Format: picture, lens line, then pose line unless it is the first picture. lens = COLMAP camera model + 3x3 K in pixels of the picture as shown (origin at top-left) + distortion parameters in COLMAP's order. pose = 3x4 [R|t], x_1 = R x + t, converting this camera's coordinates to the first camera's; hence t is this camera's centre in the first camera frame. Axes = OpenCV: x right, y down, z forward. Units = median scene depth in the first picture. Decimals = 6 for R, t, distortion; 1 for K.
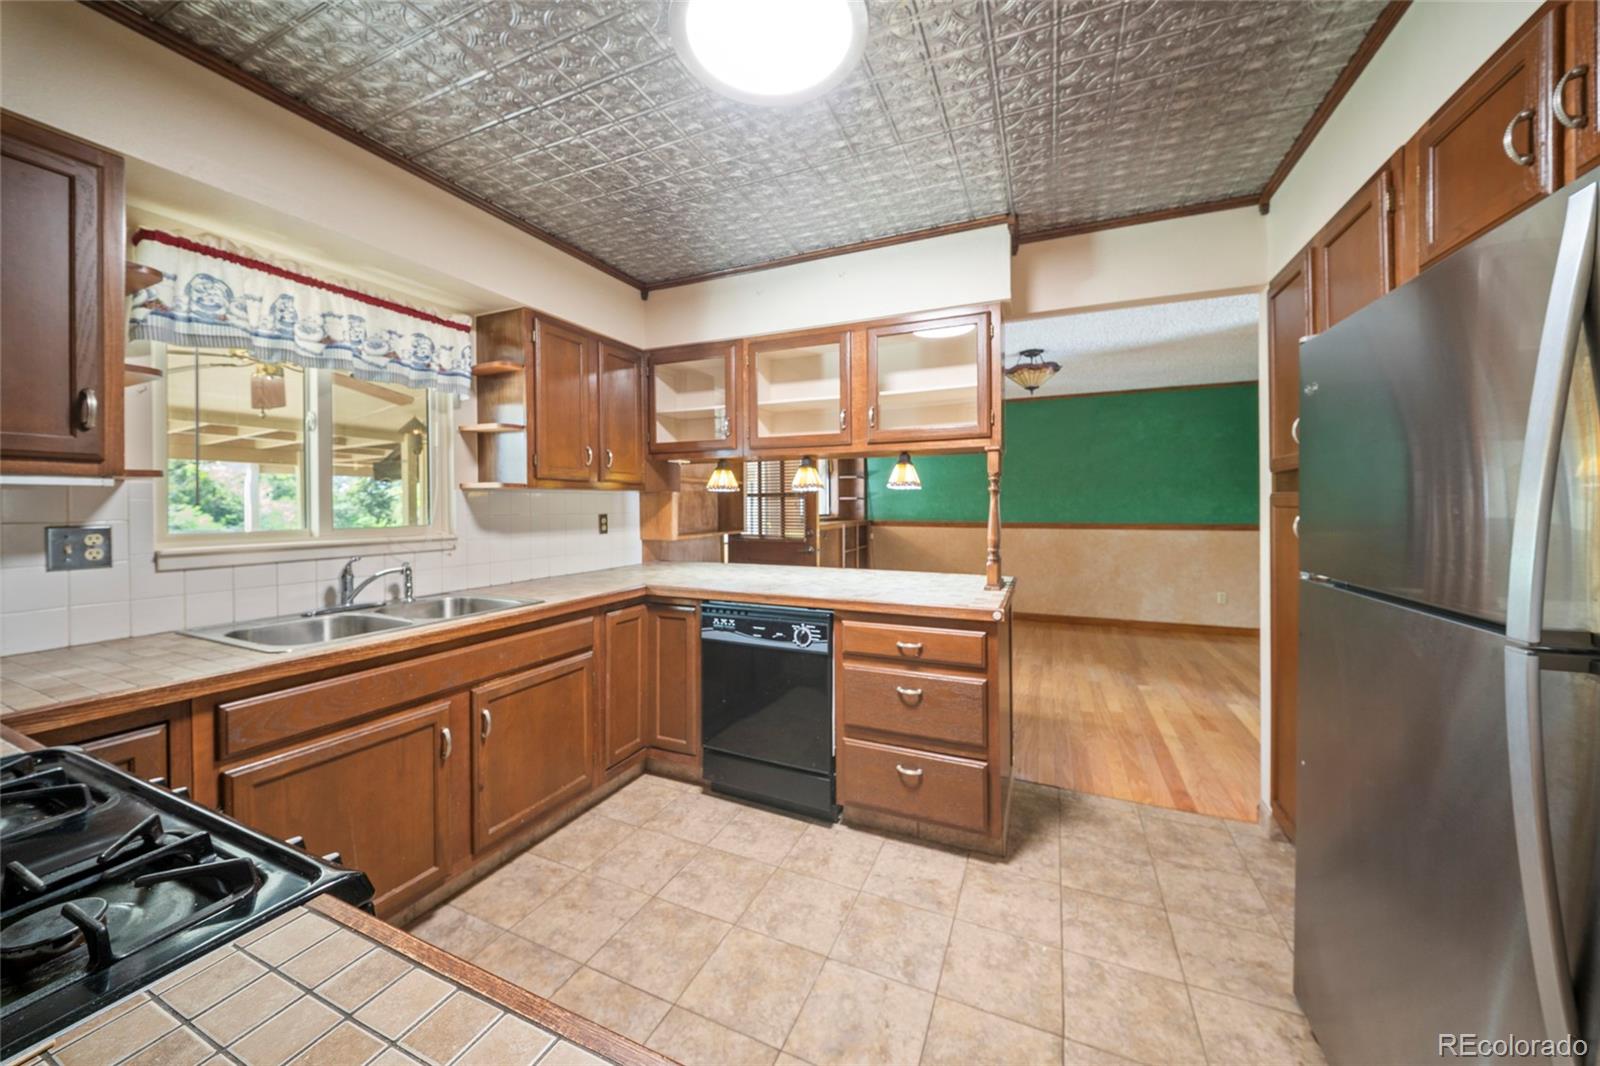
lens RADIAL K [[559.1, 0, 809.4], [0, 559.1, 508.8], [0, 0, 1]] dist [0.000846, 0.000007]
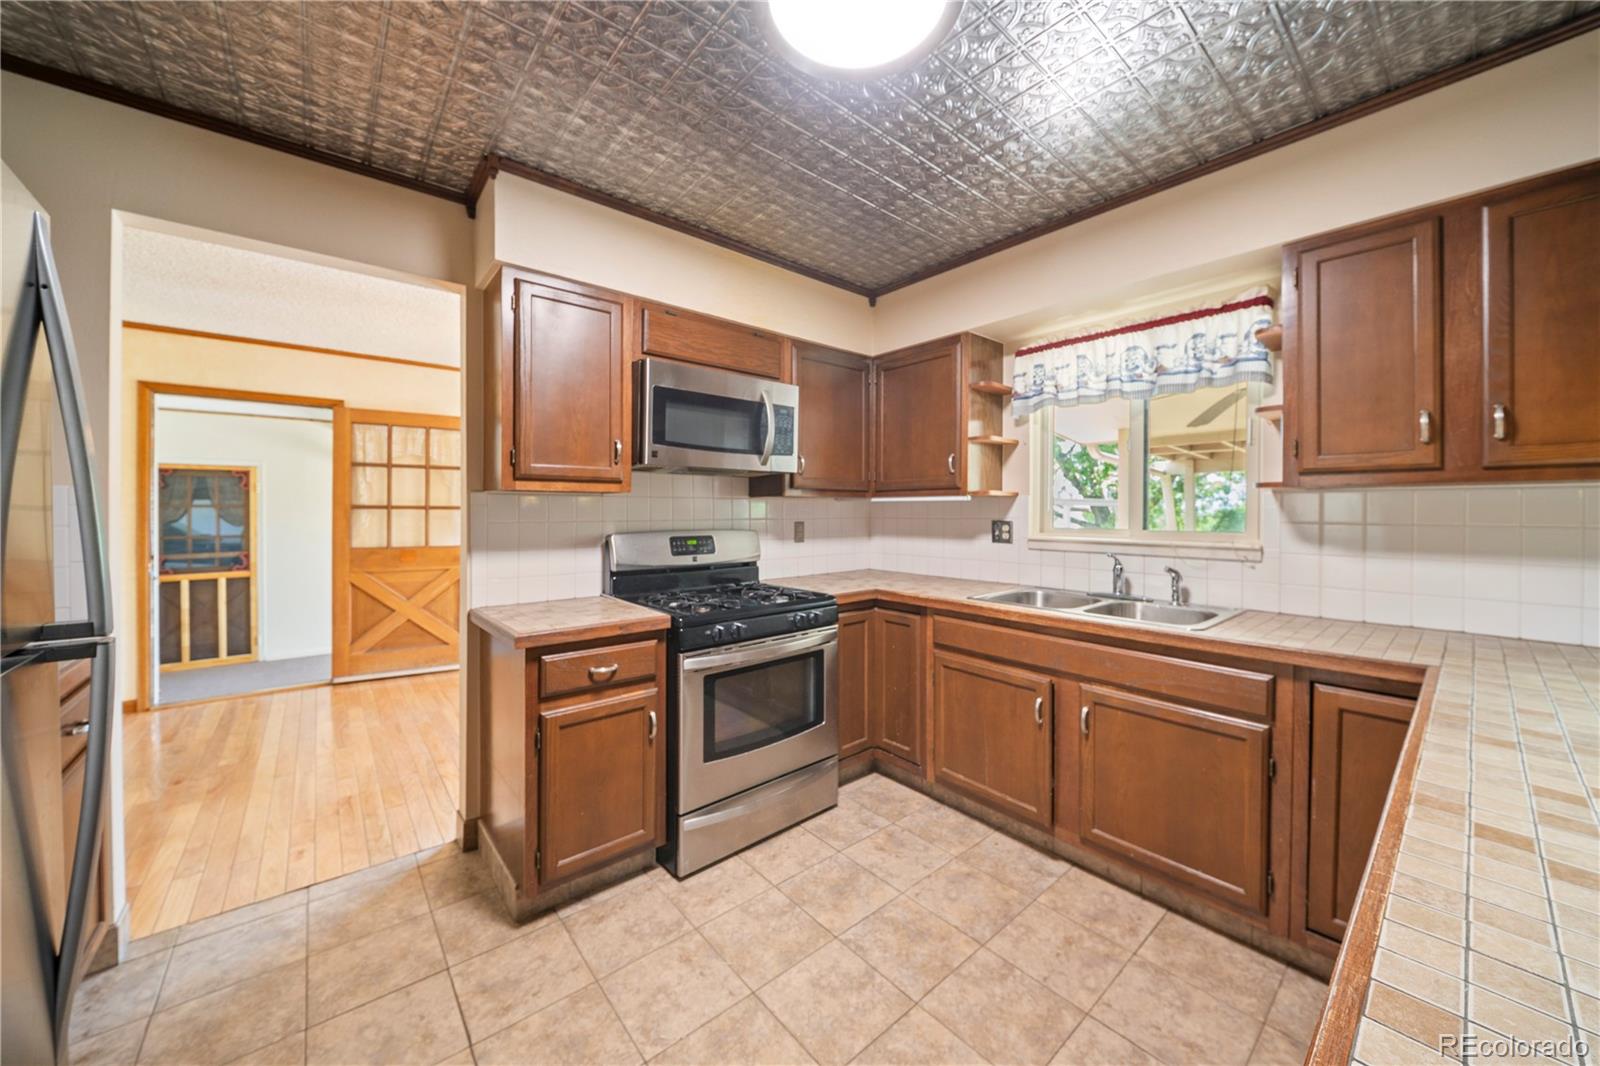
lens RADIAL K [[577.5, 0, 798.4], [0, 577.5, 514.2], [0, 0, 1]] dist [-0.000617, -0.000063]
pose [[-0.440620, 0.008629, -0.897652, 0.474673], [-0.006820, 0.999893, 0.012959, -0.007204], [0.897668, 0.011832, -0.440514, 0.761982]]
